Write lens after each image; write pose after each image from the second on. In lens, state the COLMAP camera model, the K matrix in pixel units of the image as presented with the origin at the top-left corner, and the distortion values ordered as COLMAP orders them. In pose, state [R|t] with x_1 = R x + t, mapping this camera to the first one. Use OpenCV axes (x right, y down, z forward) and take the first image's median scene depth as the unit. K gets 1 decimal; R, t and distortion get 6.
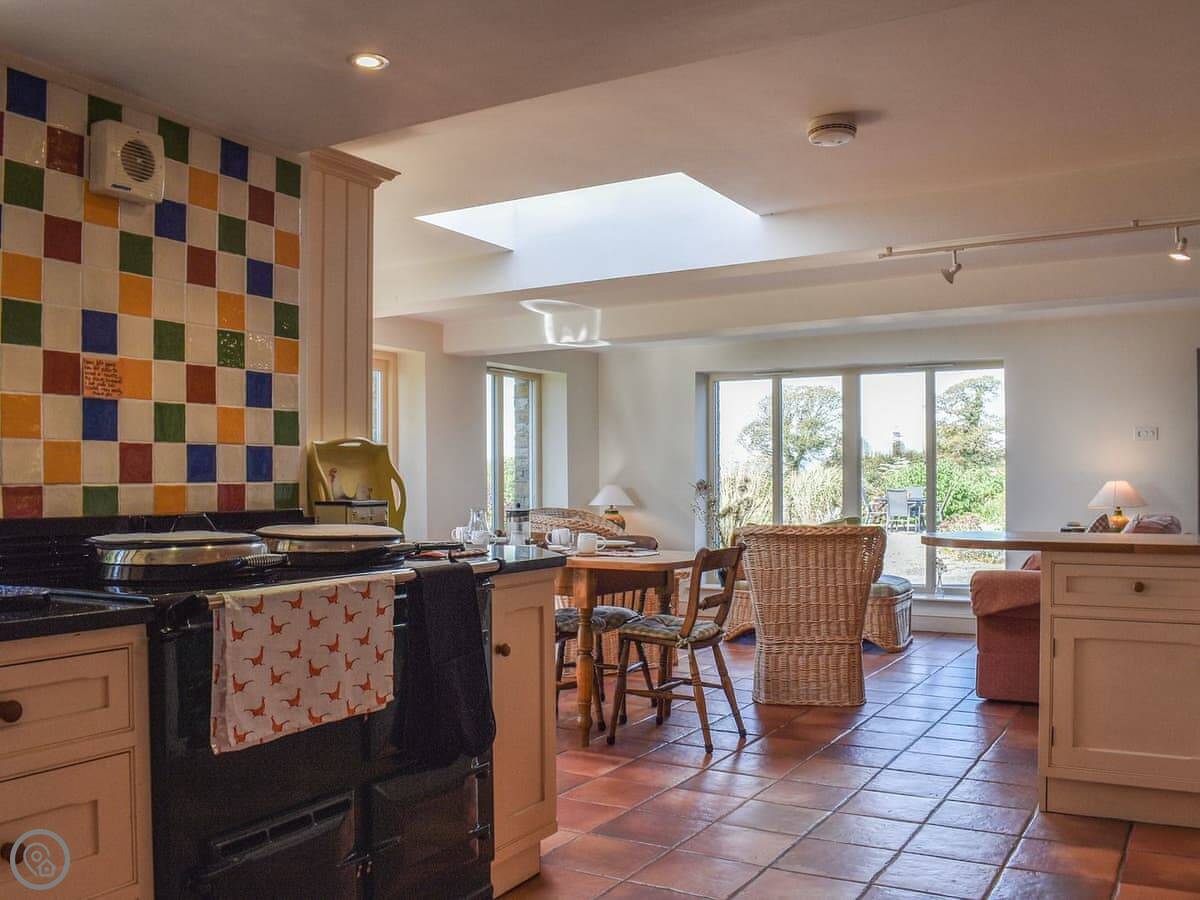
lens RADIAL K [[1074.1, 0, 601.0], [0, 1074.1, 462.6], [0, 0, 1]] dist [-0.082258, 0.005276]
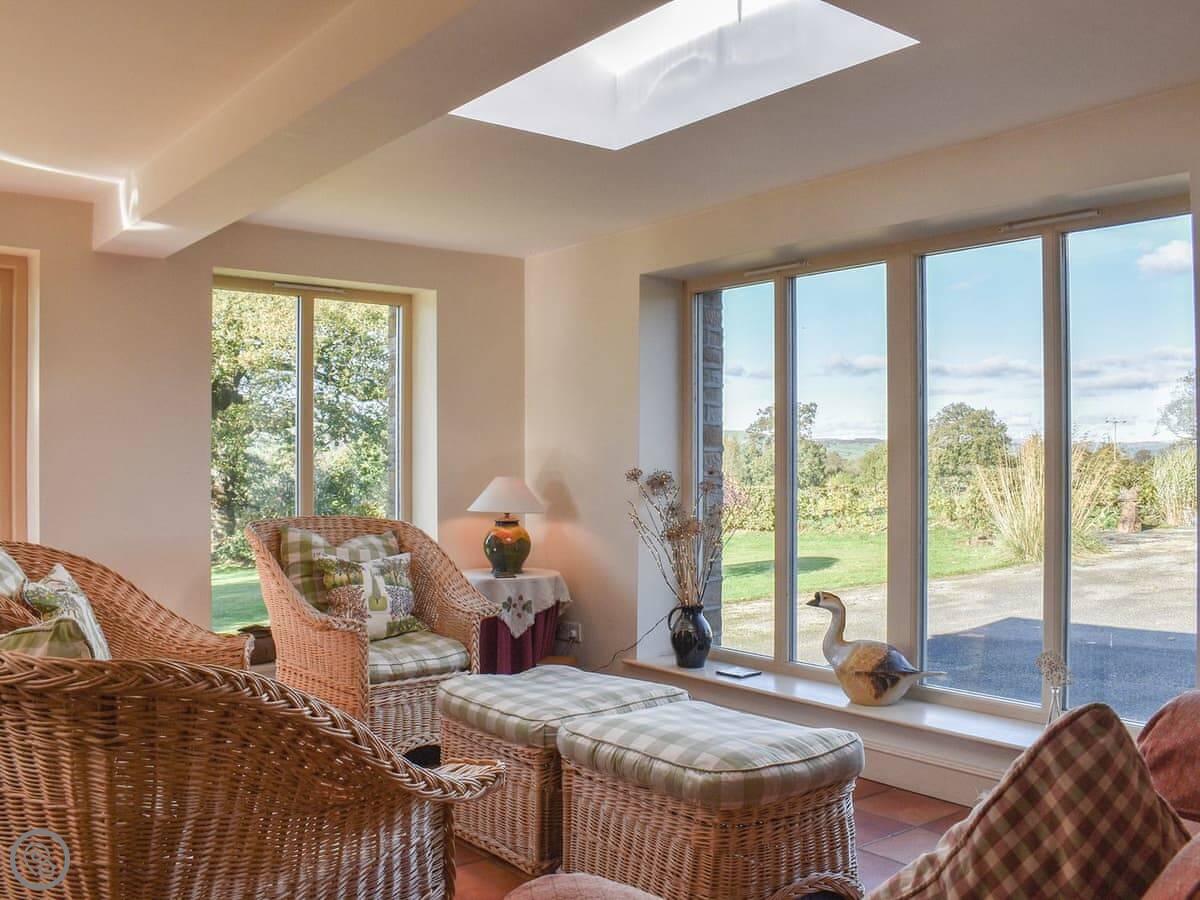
lens RADIAL K [[1074.1, 0, 601.0], [0, 1074.1, 462.6], [0, 0, 1]] dist [-0.082258, 0.005276]
pose [[0.931227, 0.004524, -0.364411, 0.456559], [0.001174, 0.999881, 0.015413, 0.006793], [0.364437, -0.014780, 0.931111, 0.796609]]
